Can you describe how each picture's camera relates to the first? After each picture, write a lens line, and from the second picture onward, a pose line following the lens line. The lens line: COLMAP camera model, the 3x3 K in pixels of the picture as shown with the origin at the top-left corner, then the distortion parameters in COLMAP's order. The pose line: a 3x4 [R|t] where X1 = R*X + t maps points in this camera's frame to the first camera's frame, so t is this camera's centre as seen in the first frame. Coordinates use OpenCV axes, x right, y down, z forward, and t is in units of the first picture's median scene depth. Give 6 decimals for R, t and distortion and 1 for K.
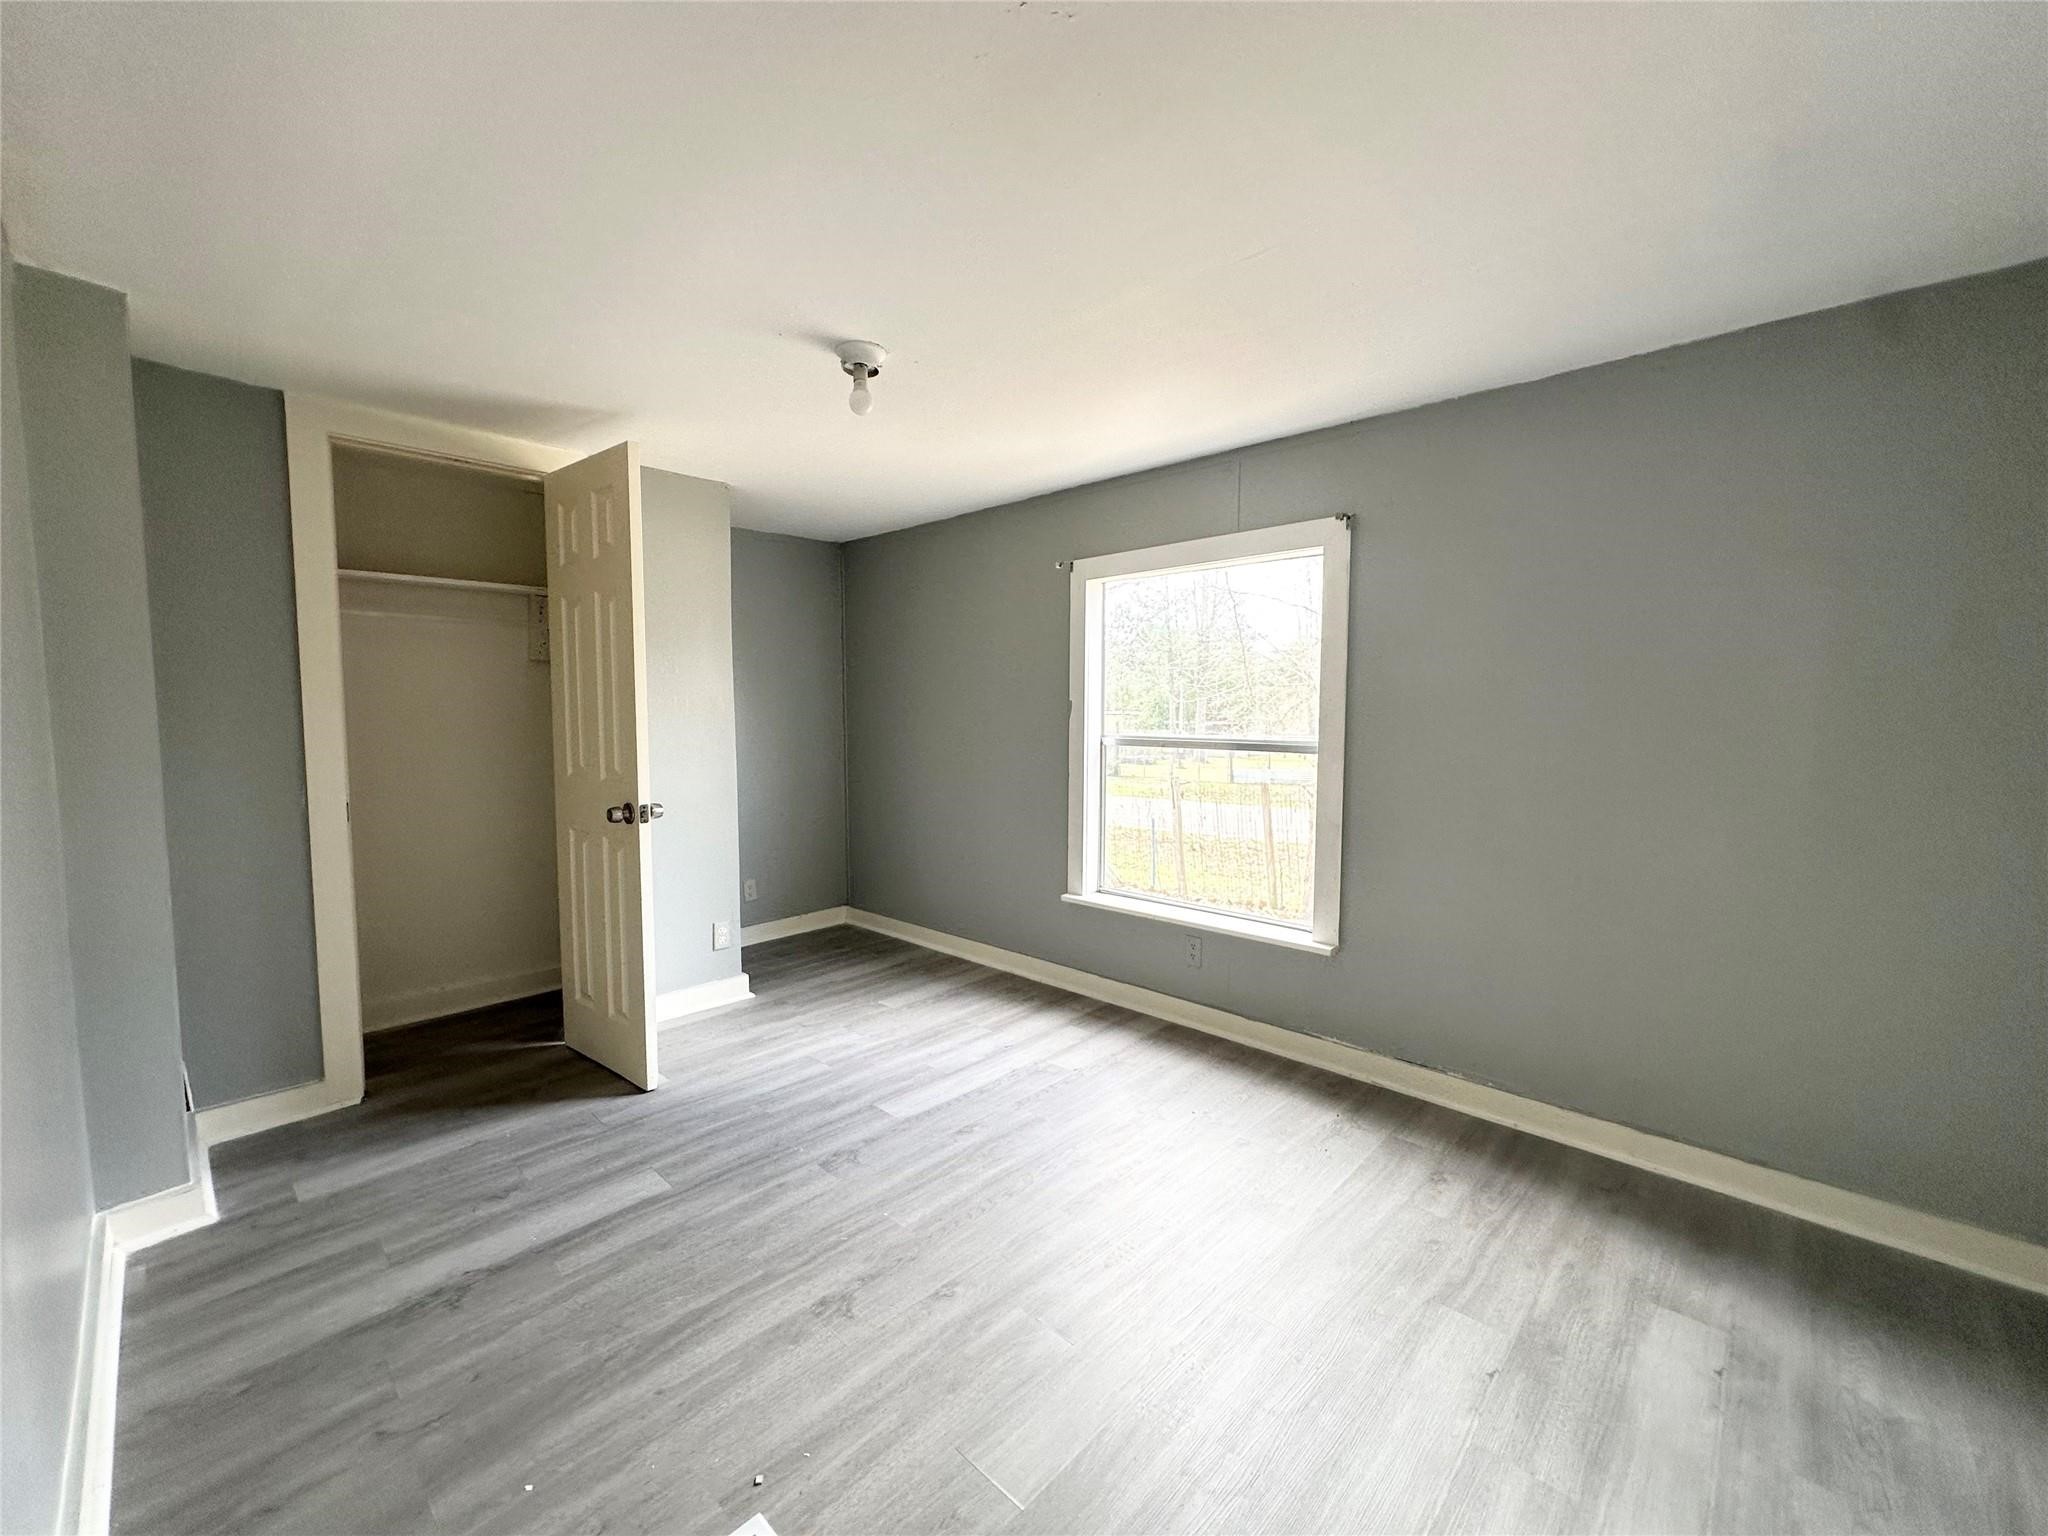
lens RADIAL K [[820.1, 0, 1024.8], [0, 820.1, 767.1], [0, 0, 1]] dist [-0.000692, 0.000276]
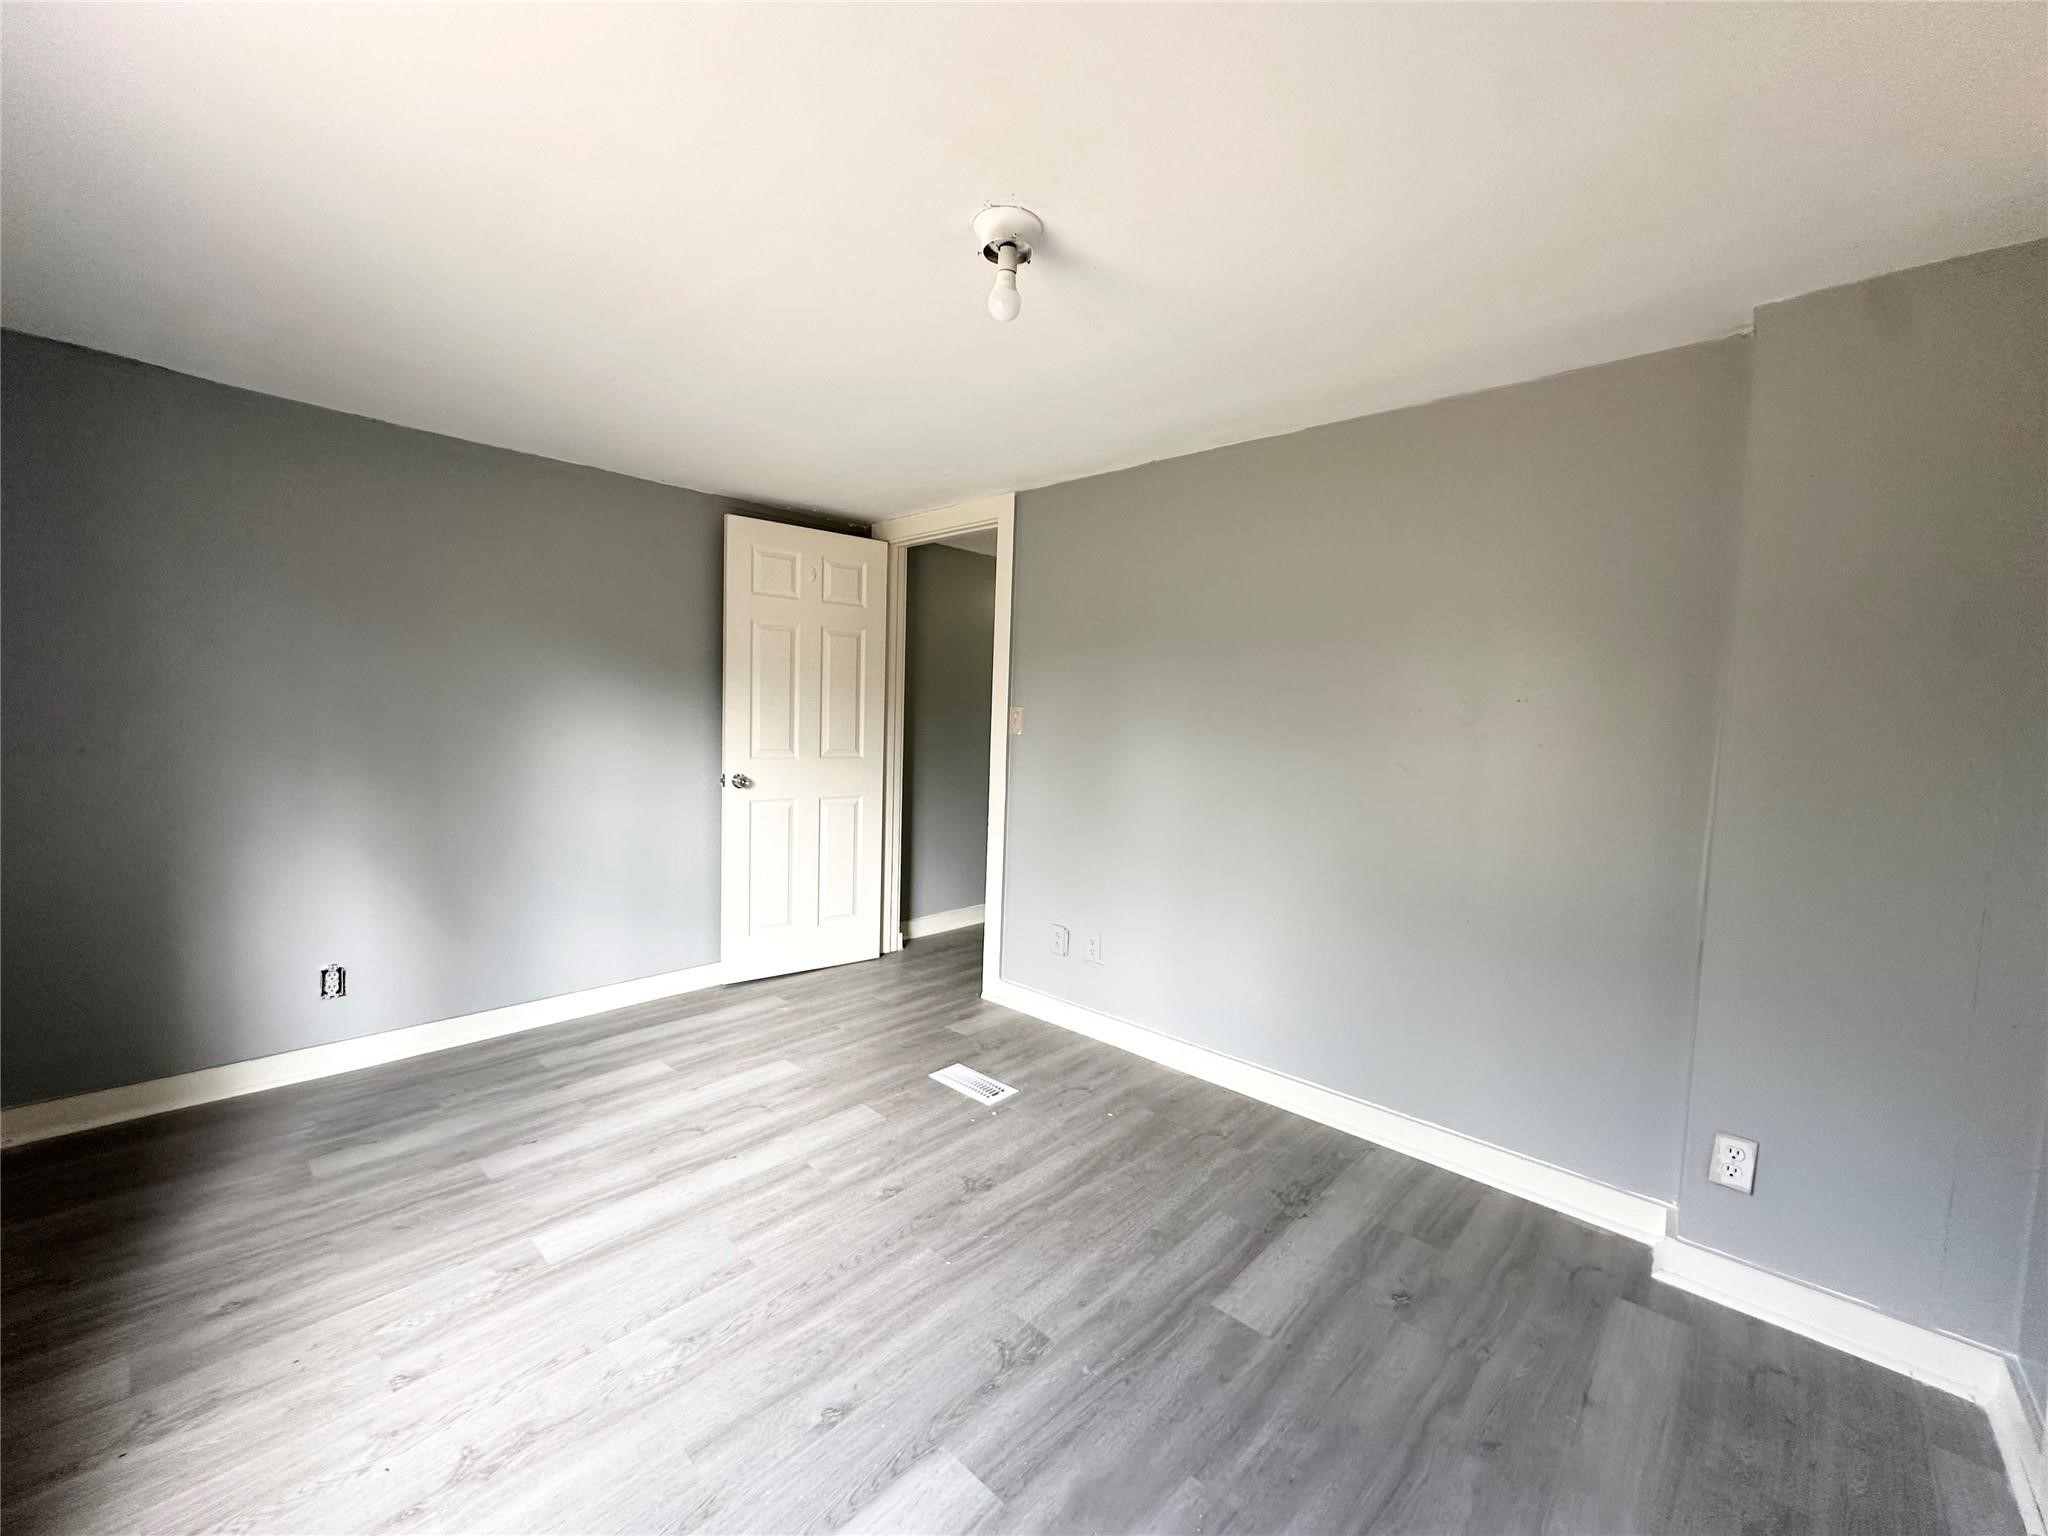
lens RADIAL K [[820.1, 0, 1024.8], [0, 820.1, 767.1], [0, 0, 1]] dist [-0.000692, 0.000276]
pose [[-0.999408, -0.032757, -0.010486, -0.247705], [-0.033851, 0.990771, 0.131252, -0.141483], [0.006090, 0.131529, -0.991294, 2.002663]]
